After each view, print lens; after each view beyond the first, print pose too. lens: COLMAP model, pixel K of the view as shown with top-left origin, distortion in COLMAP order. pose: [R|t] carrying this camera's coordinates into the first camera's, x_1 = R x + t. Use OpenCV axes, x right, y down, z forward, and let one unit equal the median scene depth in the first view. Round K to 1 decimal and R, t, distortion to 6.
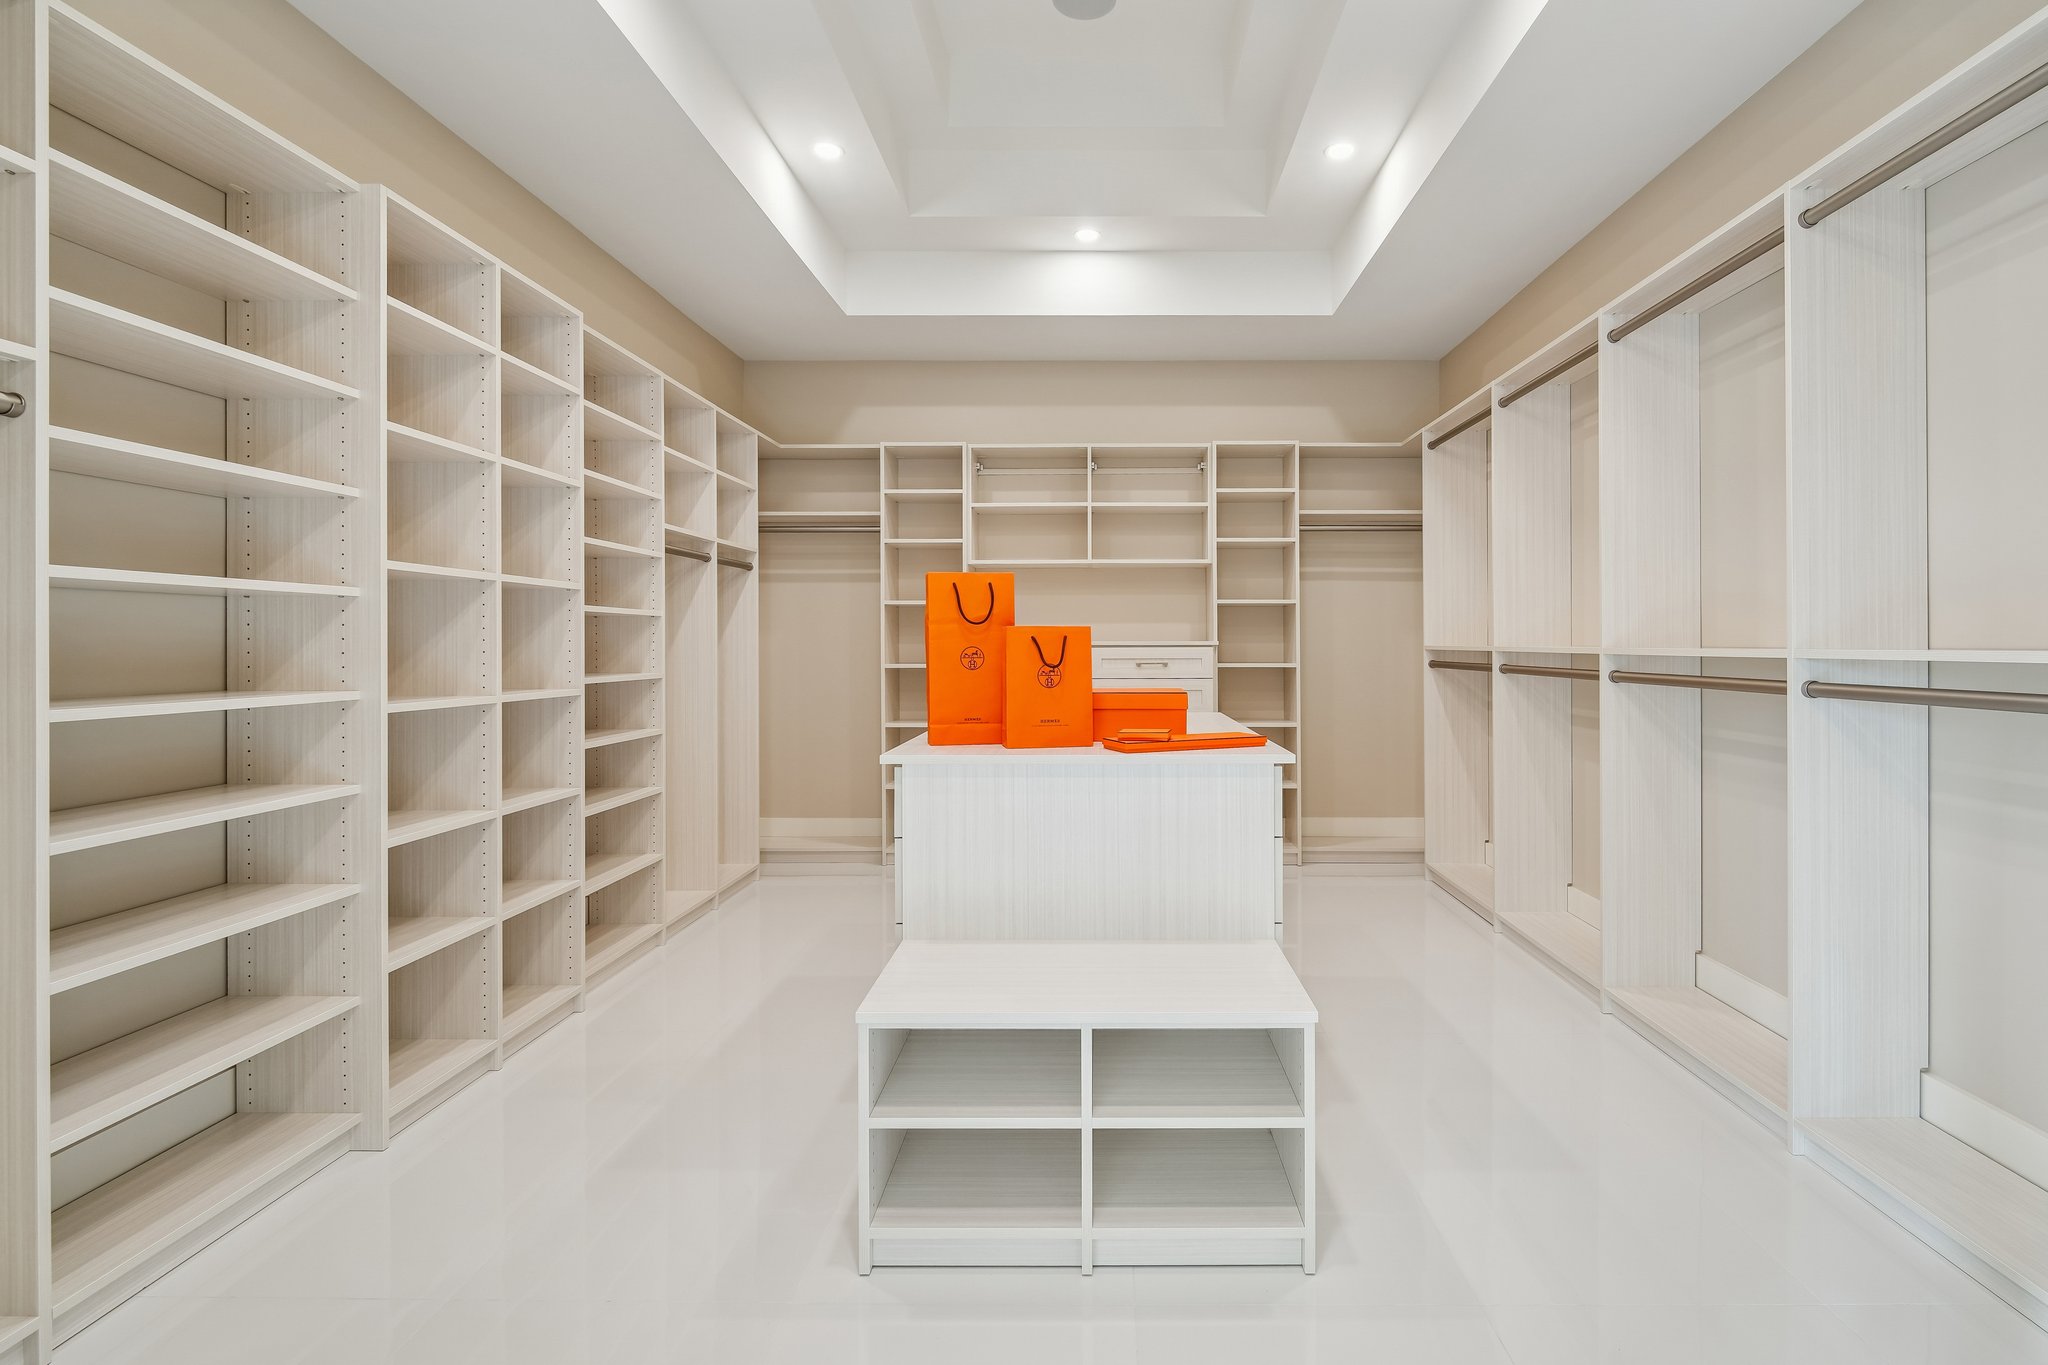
lens RADIAL K [[975.3, 0, 1047.8], [0, 975.3, 653.1], [0, 0, 1]] dist [0.001519, -0.001072]
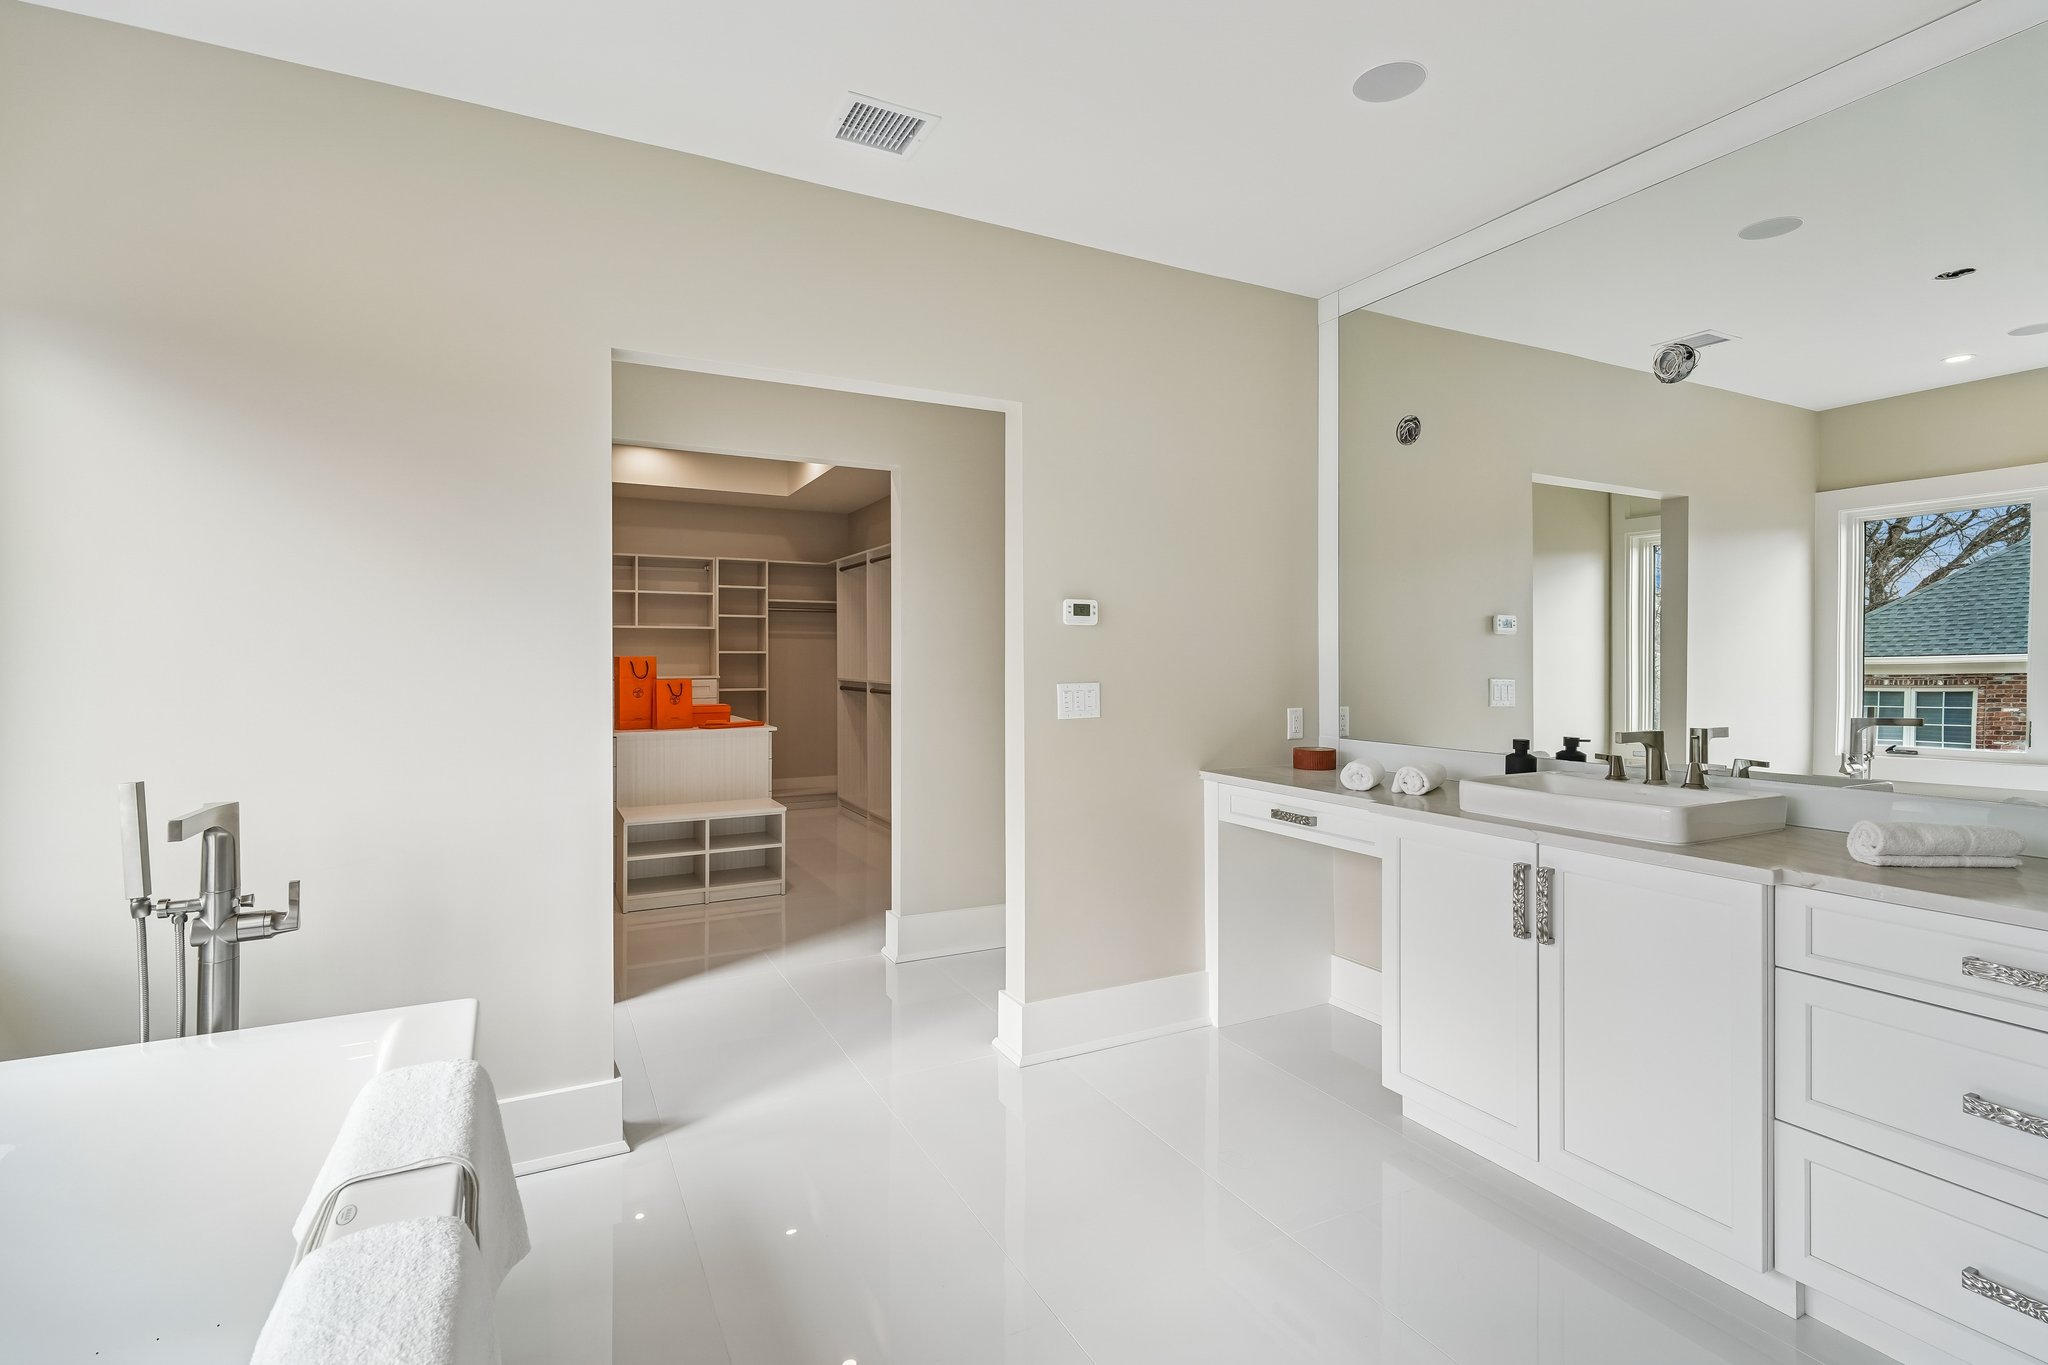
lens RADIAL K [[975.3, 0, 1047.8], [0, 975.3, 653.1], [0, 0, 1]] dist [0.001519, -0.001072]
pose [[0.851717, 0.004018, 0.523986, -0.226669], [0.003755, 0.999898, -0.013771, -0.026346], [-0.523988, 0.013697, 0.851616, -0.734357]]
